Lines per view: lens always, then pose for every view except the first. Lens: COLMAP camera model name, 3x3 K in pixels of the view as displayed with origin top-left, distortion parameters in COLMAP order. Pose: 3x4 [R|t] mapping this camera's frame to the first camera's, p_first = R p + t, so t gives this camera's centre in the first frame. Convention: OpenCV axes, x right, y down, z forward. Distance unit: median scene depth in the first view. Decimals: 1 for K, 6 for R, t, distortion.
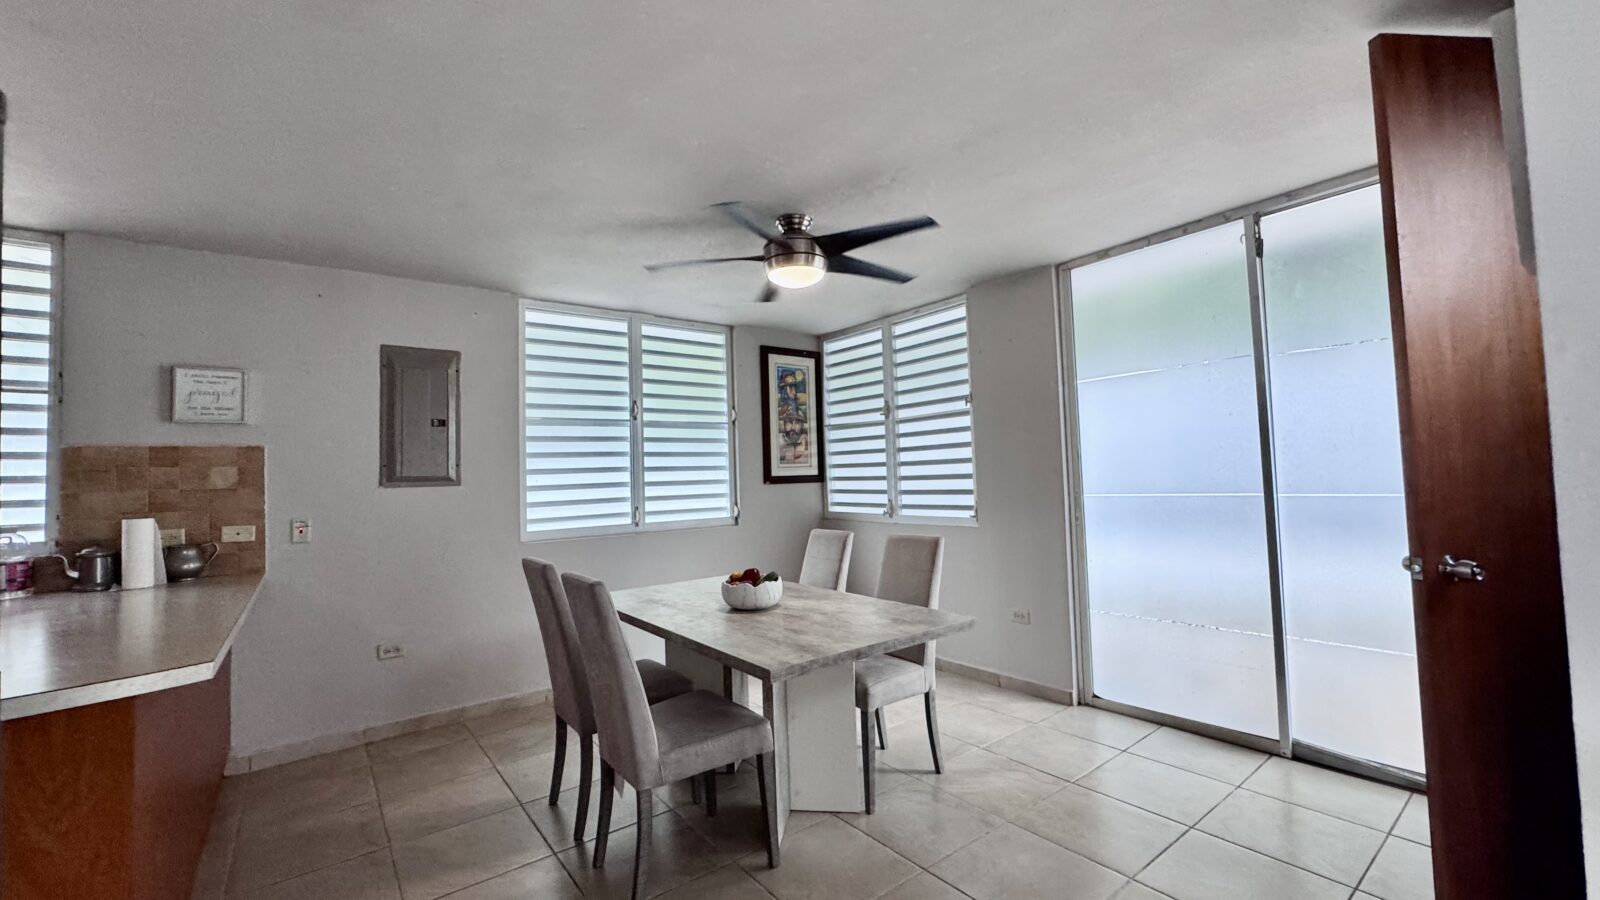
lens RADIAL K [[640.9, 0, 794.9], [0, 640.9, 446.0], [0, 0, 1]] dist [-0.003759, 0.000102]
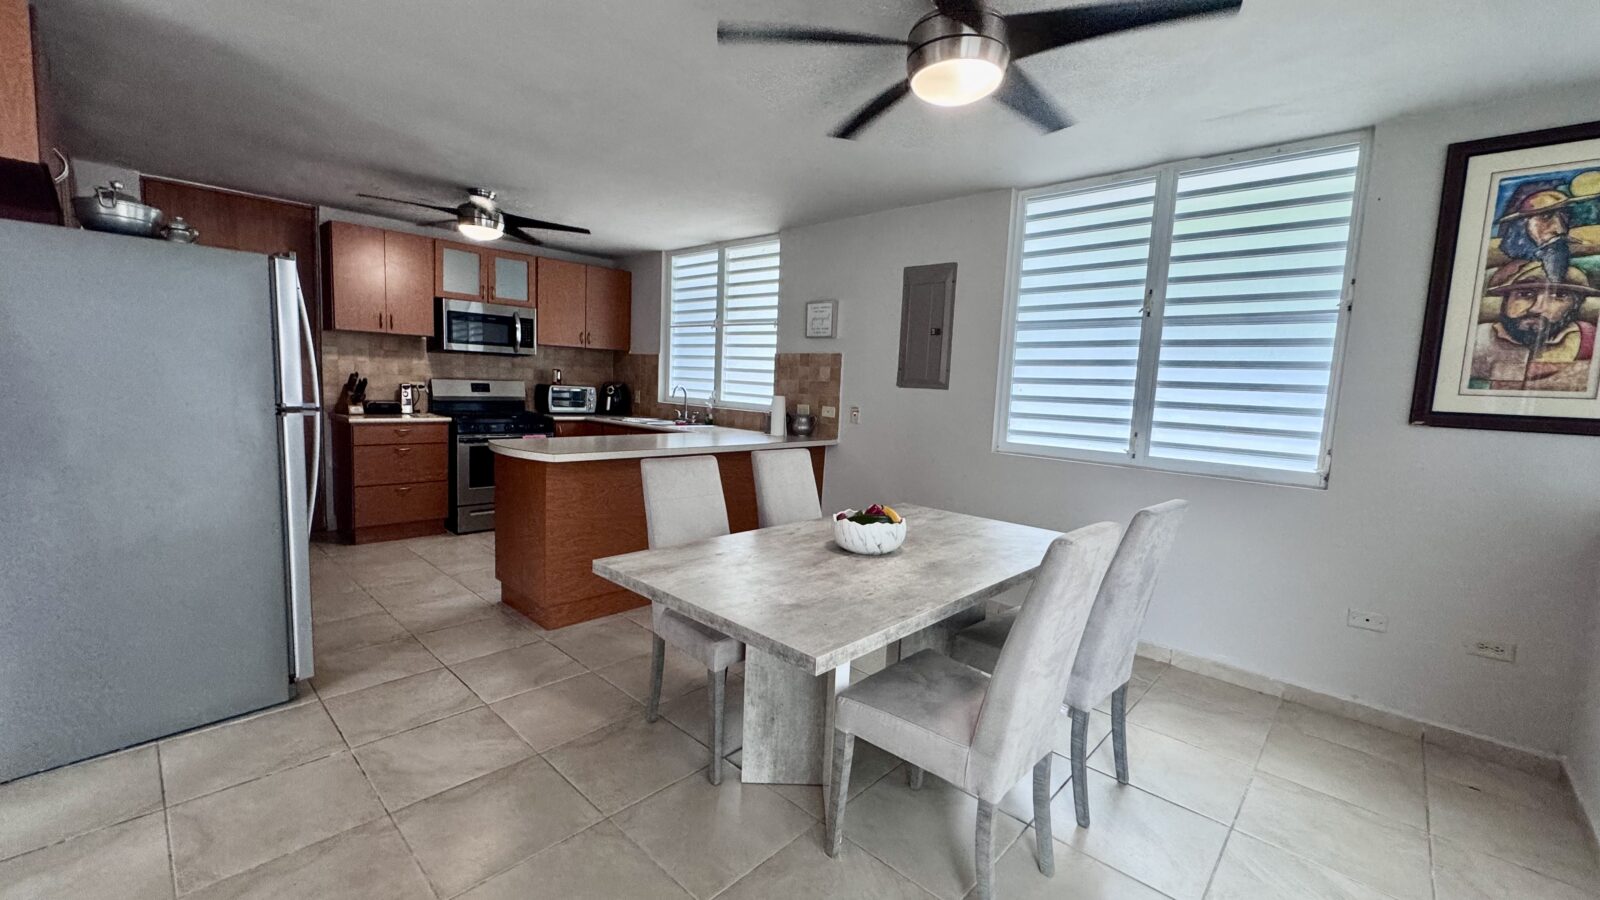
lens RADIAL K [[640.9, 0, 798.8], [0, 640.9, 450.2], [0, 0, 1]] dist [-0.003759, 0.000102]
pose [[0.163385, 0.137129, -0.976986, 0.434005], [-0.005540, 0.990405, 0.138086, 0.012829], [0.986547, -0.017148, 0.162577, 0.482153]]
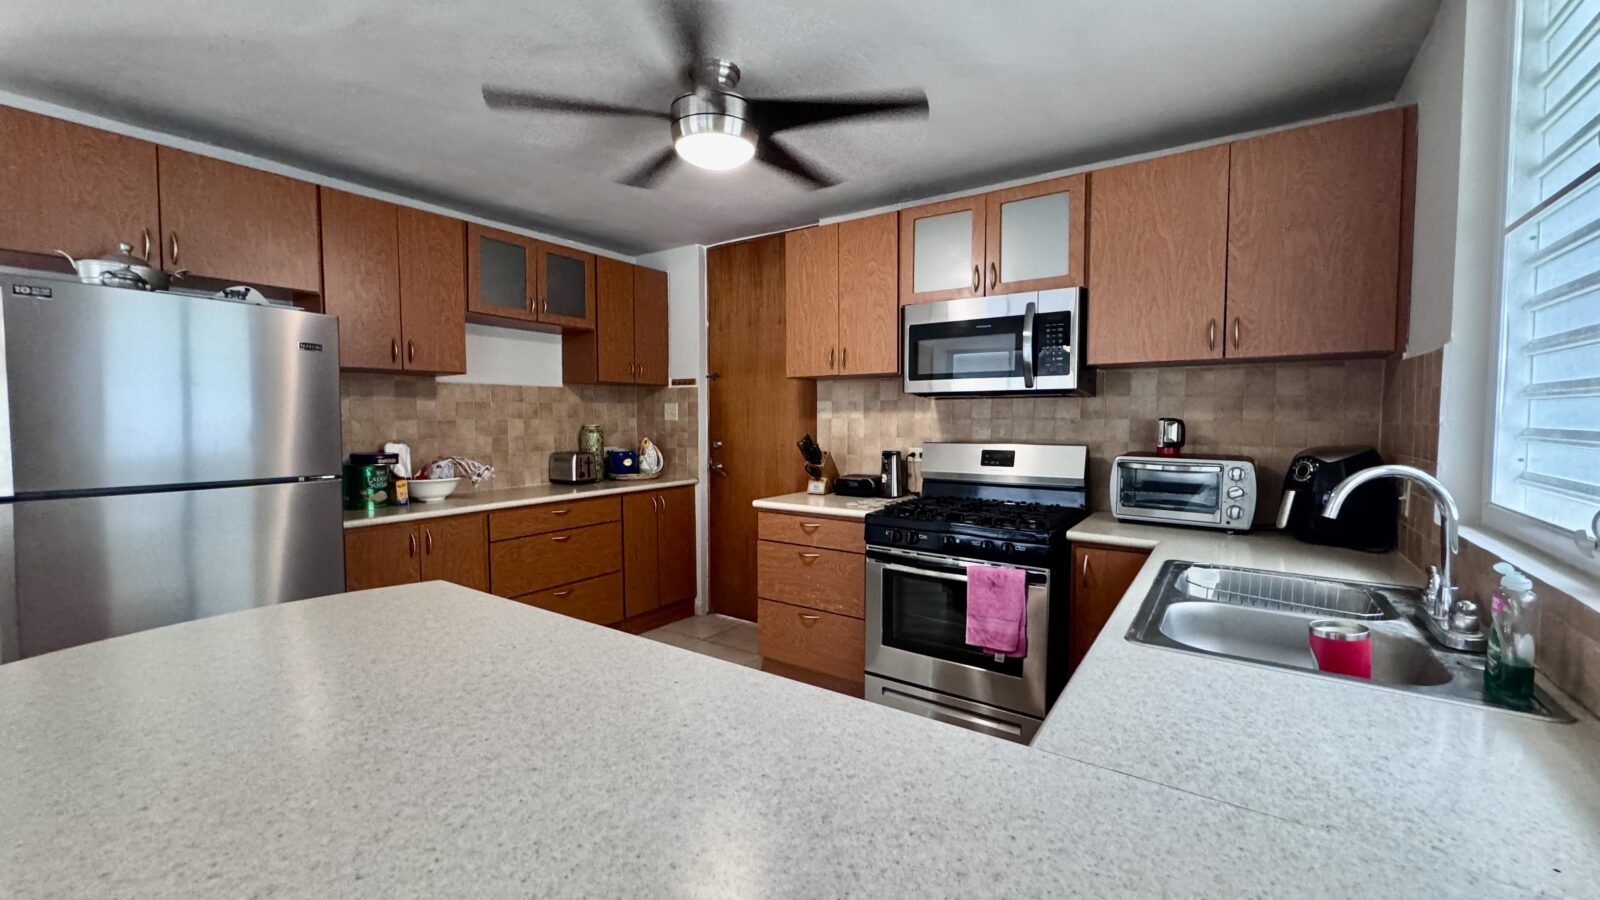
lens RADIAL K [[640.9, 0, 796.0], [0, 640.9, 444.1], [0, 0, 1]] dist [-0.003759, 0.000102]
pose [[-0.950301, 0.040289, -0.308714, -0.528310], [0.038779, 0.999187, 0.011028, 0.038219], [0.308907, -0.001491, -0.951091, 0.652144]]
